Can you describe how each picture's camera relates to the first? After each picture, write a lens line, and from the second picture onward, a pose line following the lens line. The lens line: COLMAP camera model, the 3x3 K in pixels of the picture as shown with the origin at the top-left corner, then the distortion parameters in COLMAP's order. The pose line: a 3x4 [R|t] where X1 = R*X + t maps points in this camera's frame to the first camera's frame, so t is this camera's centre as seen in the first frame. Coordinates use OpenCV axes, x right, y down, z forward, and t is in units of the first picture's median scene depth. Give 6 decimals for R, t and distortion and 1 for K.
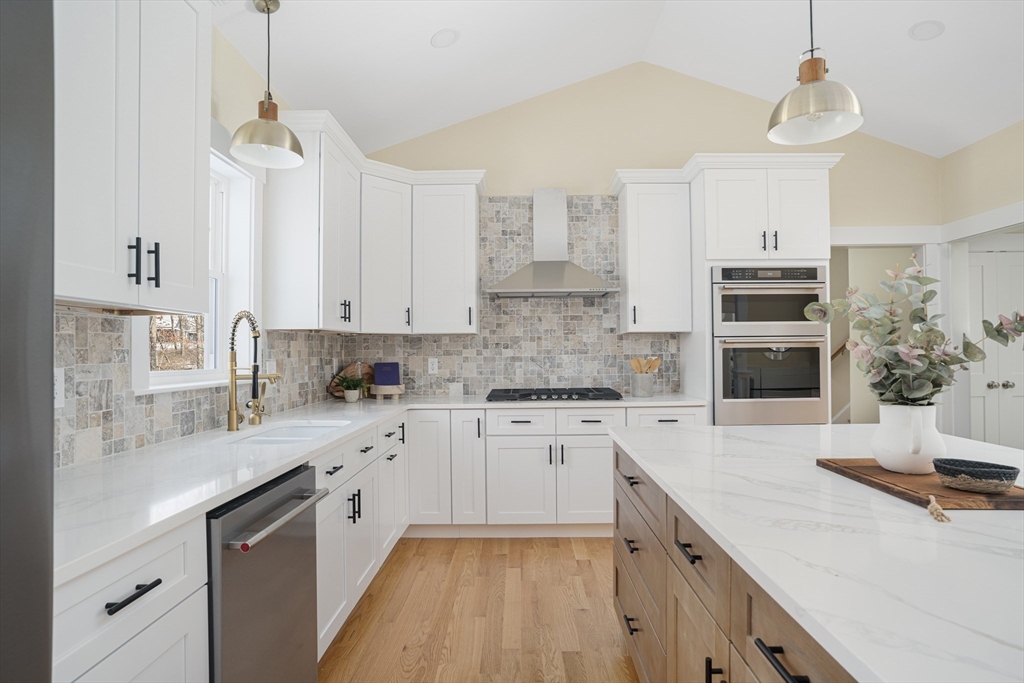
lens RADIAL K [[536.0, 0, 508.2], [0, 536.0, 344.3], [0, 0, 1]] dist [-0.020033, 0.005313]
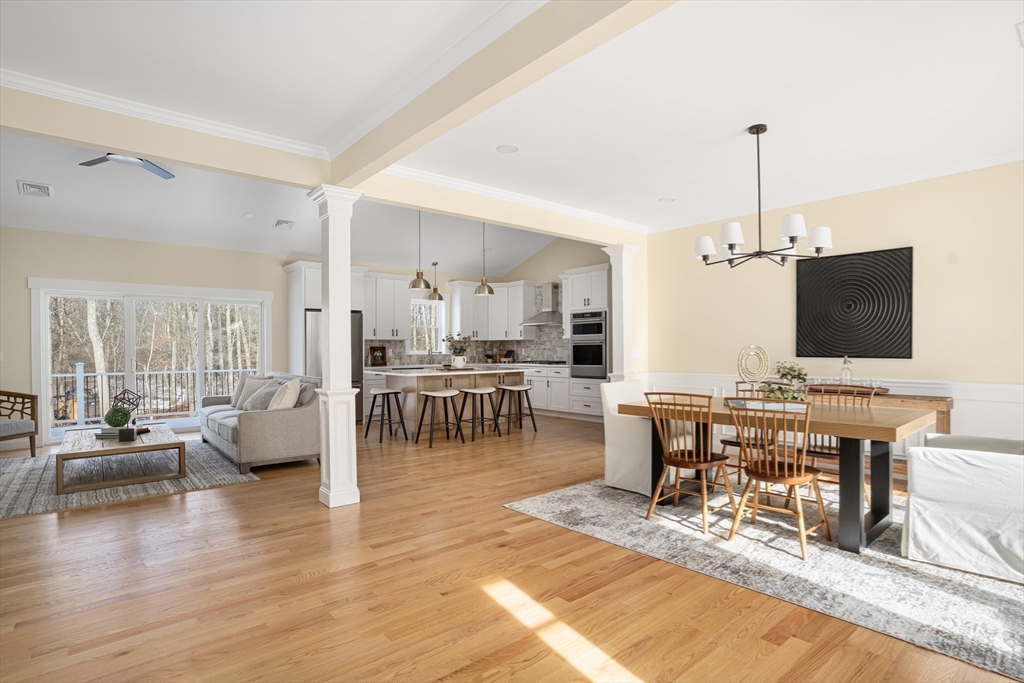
lens RADIAL K [[536.0, 0, 527.3], [0, 536.0, 345.1], [0, 0, 1]] dist [-0.020033, 0.005313]
pose [[0.667000, -0.001080, -0.745057, 1.879947], [0.011467, 0.999895, 0.008816, -0.015377], [0.744969, -0.014424, 0.666943, -0.772066]]
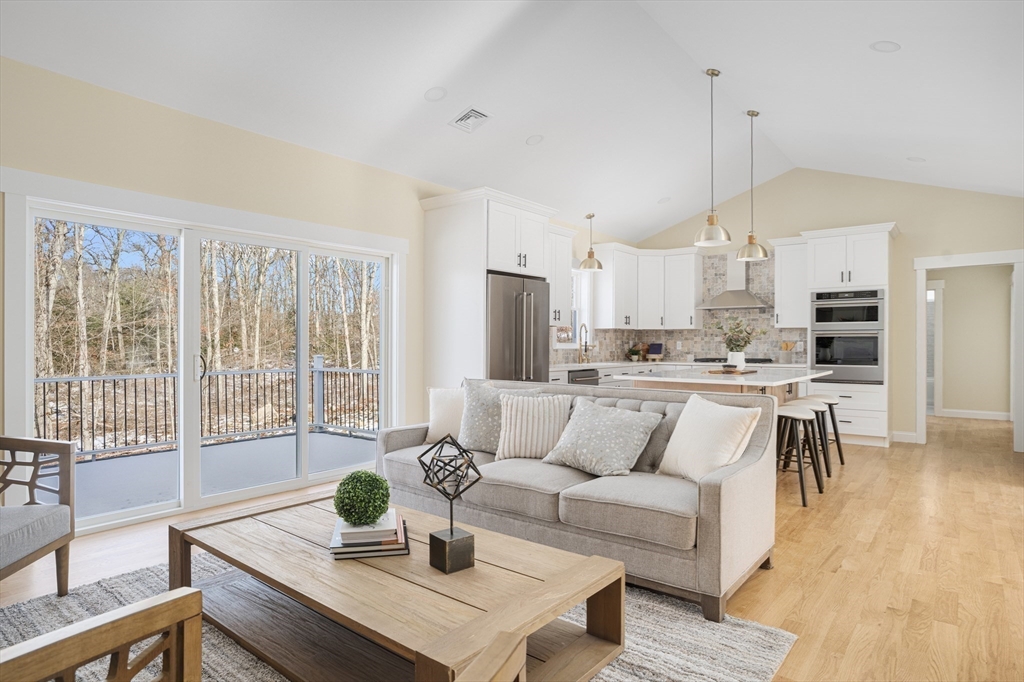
lens RADIAL K [[580.9, 0, 529.0], [0, 580.9, 343.9], [0, 0, 1]] dist [-0.001875, -0.000024]
pose [[0.801916, 0.010393, -0.597346, 0.689952], [0.000660, 0.999833, 0.018281, -0.004258], [0.597436, -0.015054, 0.801775, -1.027430]]
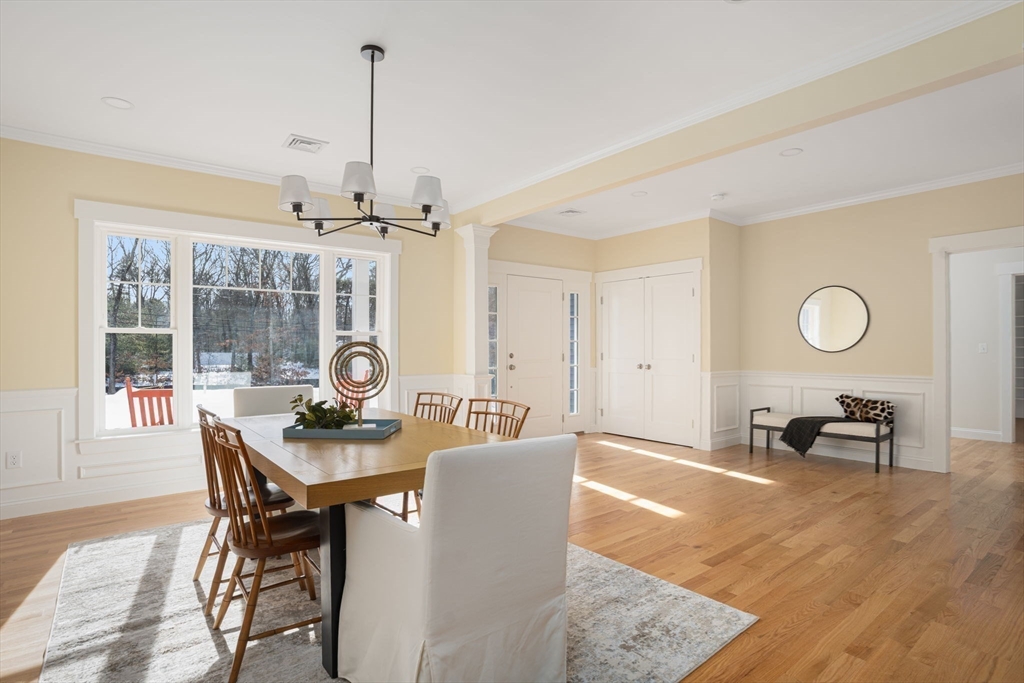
lens RADIAL K [[526.8, 0, 522.9], [0, 526.8, 344.9], [0, 0, 1]] dist [-0.023310, 0.000079]
pose [[-0.641497, 0.018063, 0.766913, 0.799185], [0.003074, 0.999775, -0.020976, 0.011561], [-0.767119, -0.011098, -0.641408, 0.451369]]
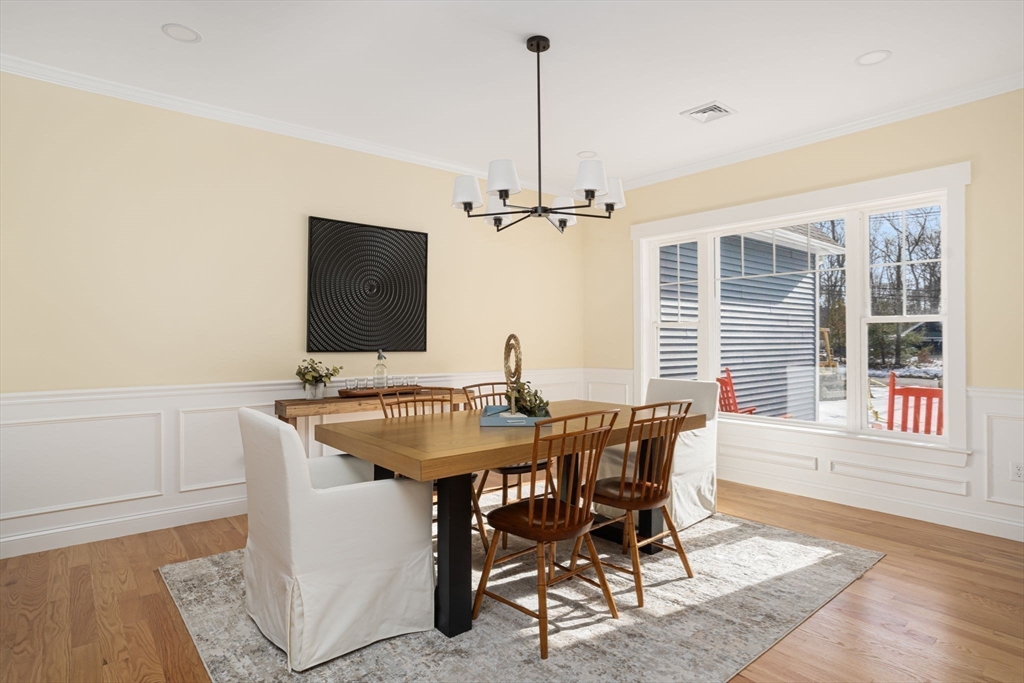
lens RADIAL K [[560.8, 0, 517.3], [0, 560.8, 336.8], [0, 0, 1]] dist [-0.027172, 0.001568]
pose [[0.760018, 0.016066, 0.649703, 0.958681], [-0.019750, 0.999804, -0.001619, 0.002672], [-0.649602, -0.011601, 0.760186, -0.370267]]
